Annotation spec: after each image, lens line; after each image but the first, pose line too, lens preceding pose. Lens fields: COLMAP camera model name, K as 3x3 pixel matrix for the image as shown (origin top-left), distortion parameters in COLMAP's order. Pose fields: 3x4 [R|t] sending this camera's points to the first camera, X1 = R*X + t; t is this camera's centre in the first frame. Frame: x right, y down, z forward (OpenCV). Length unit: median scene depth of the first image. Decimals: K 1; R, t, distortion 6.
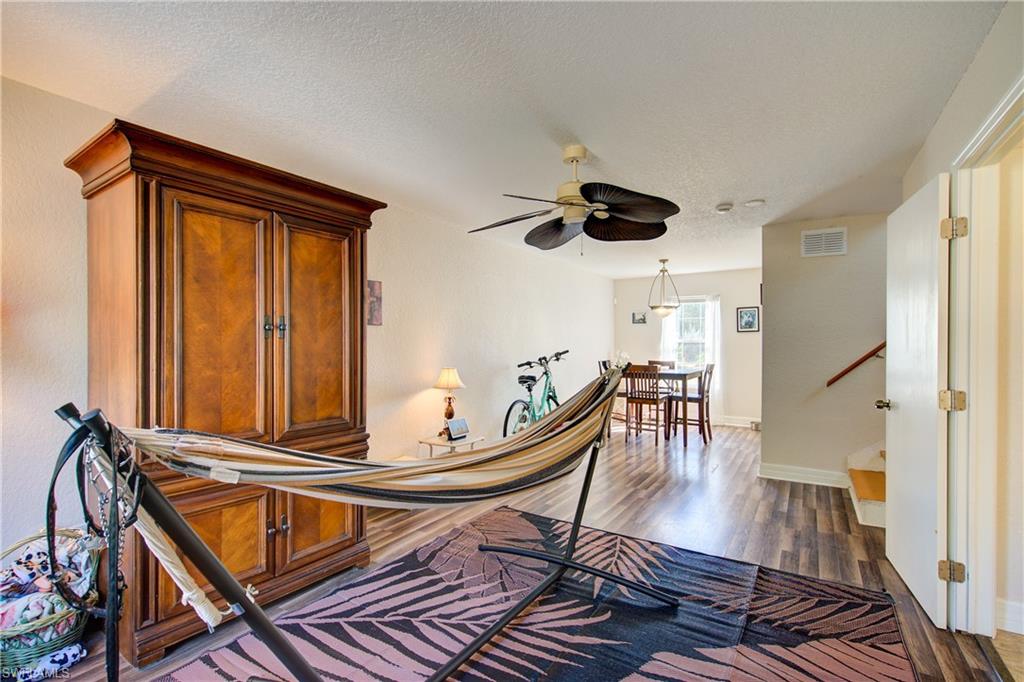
lens RADIAL K [[475.6, 0, 508.5], [0, 475.6, 347.0], [0, 0, 1]] dist [0.007413, -0.002391]
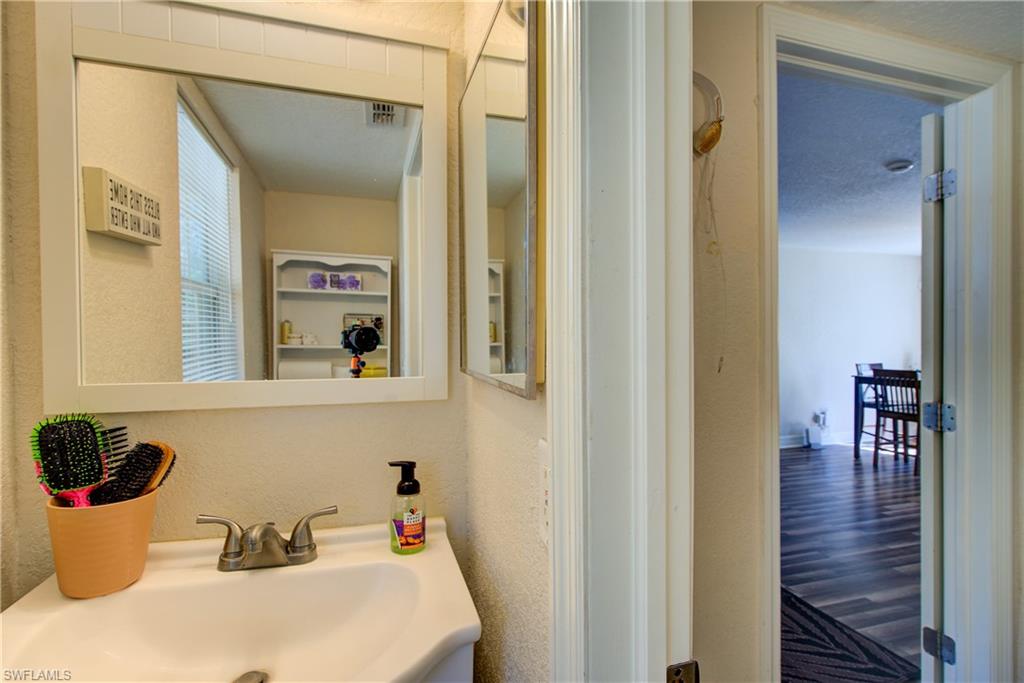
lens RADIAL K [[475.6, 0, 506.7], [0, 475.6, 348.0], [0, 0, 1]] dist [0.007413, -0.002391]
pose [[0.758849, 0.002284, -0.651263, 0.327066], [-0.000644, 0.999996, 0.002757, 0.001216], [0.651267, -0.001673, 0.758847, -0.002079]]
